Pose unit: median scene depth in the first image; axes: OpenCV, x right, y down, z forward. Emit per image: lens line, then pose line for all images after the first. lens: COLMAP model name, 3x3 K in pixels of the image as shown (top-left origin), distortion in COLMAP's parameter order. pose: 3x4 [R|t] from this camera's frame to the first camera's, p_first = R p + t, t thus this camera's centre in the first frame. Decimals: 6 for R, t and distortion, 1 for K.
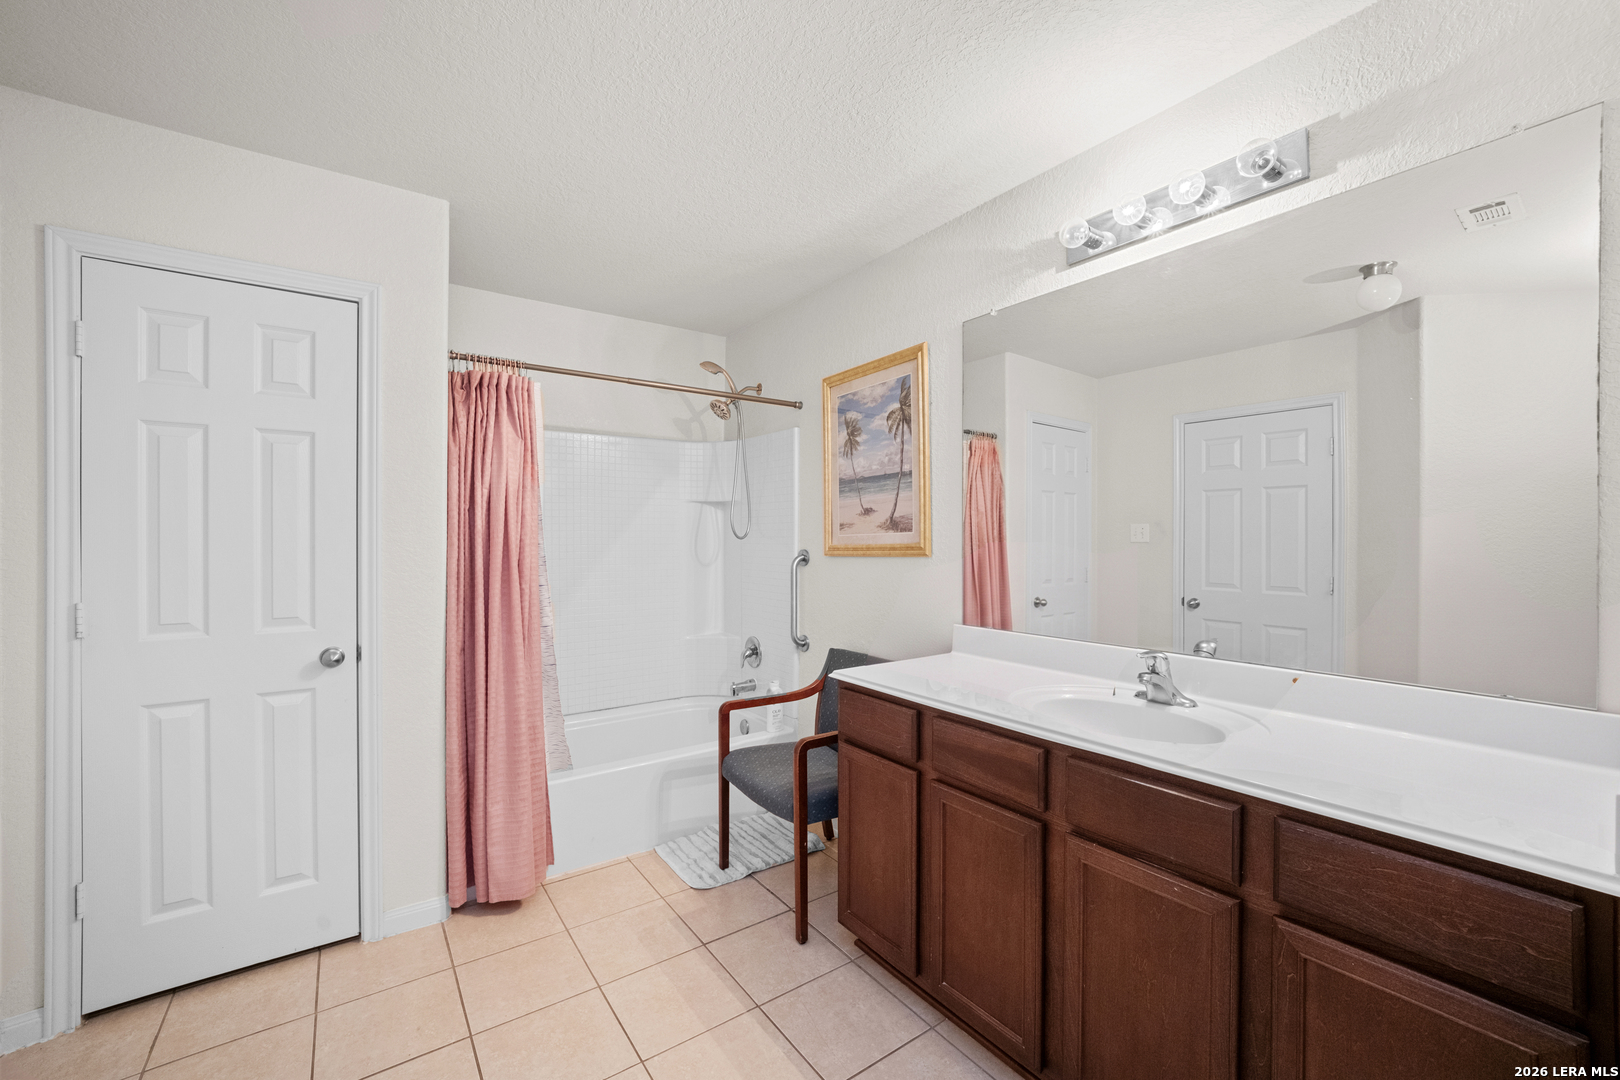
lens RADIAL K [[645.2, 0, 810.0], [0, 645.2, 540.0], [0, 0, 1]] dist [-0.000093, 0.000148]
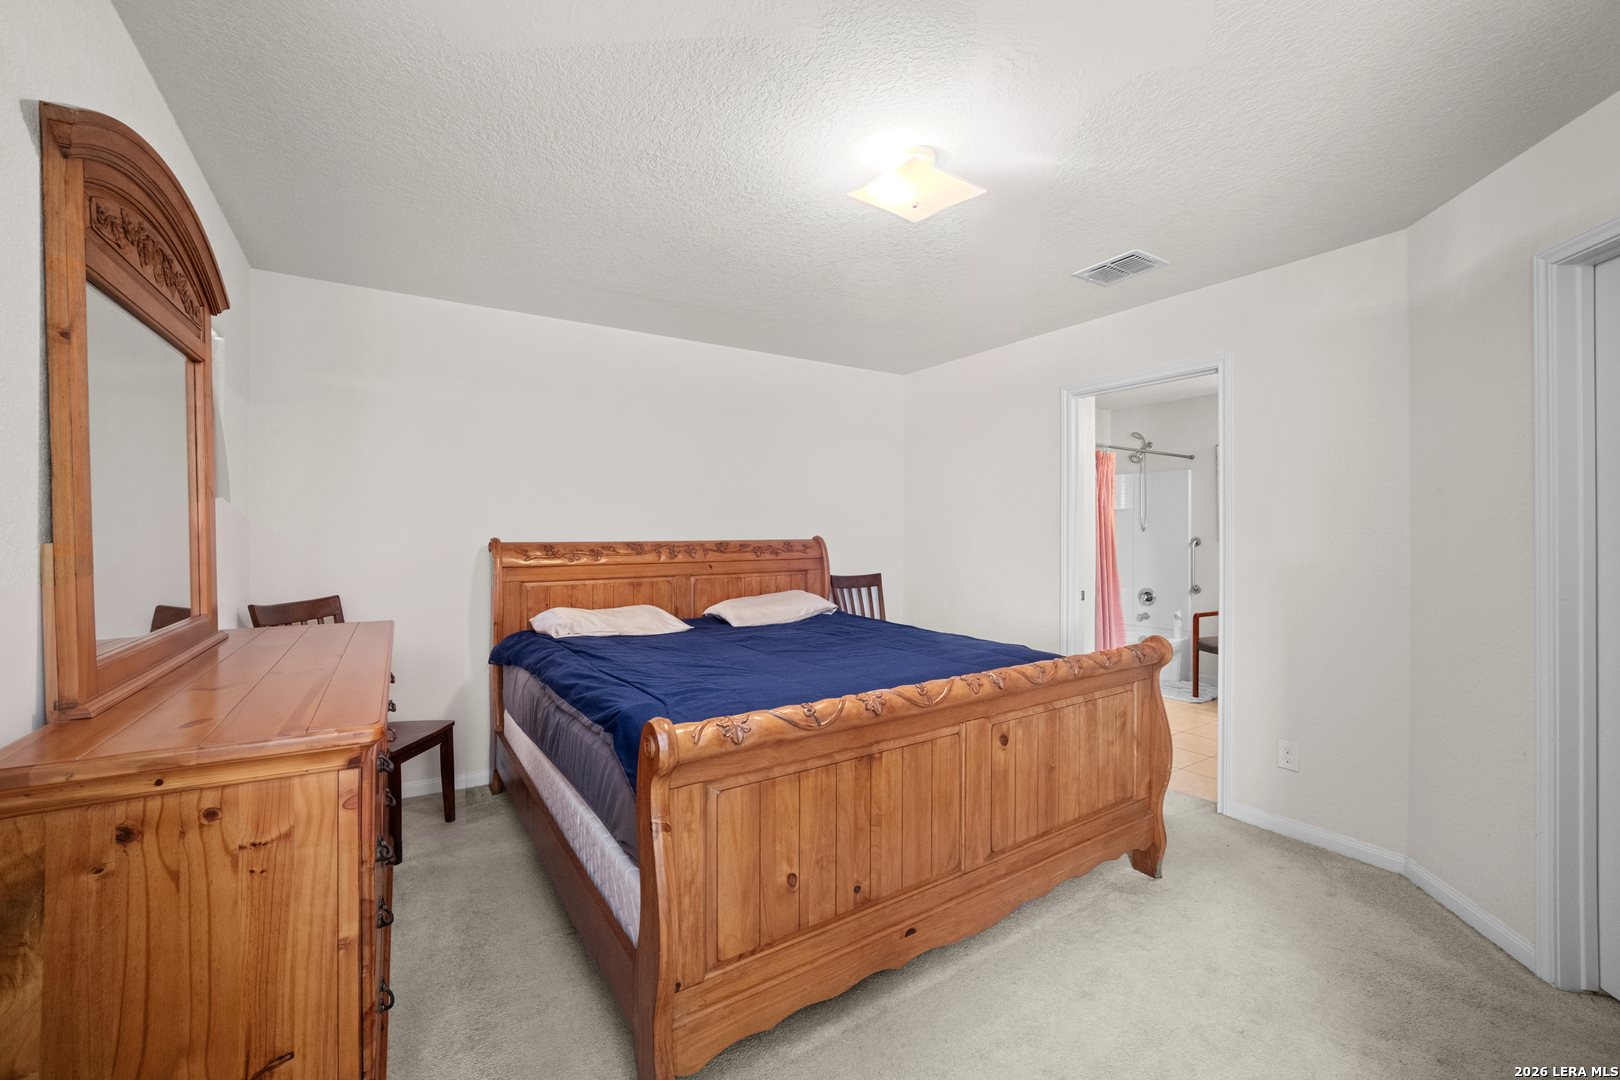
lens RADIAL K [[645.2, 0, 810.0], [0, 645.2, 540.0], [0, 0, 1]] dist [-0.000093, 0.000148]
pose [[0.999104, -0.002591, -0.042251, -1.016381], [0.002453, 0.999992, -0.003298, 0.025513], [0.042259, 0.003192, 0.999102, -0.851718]]
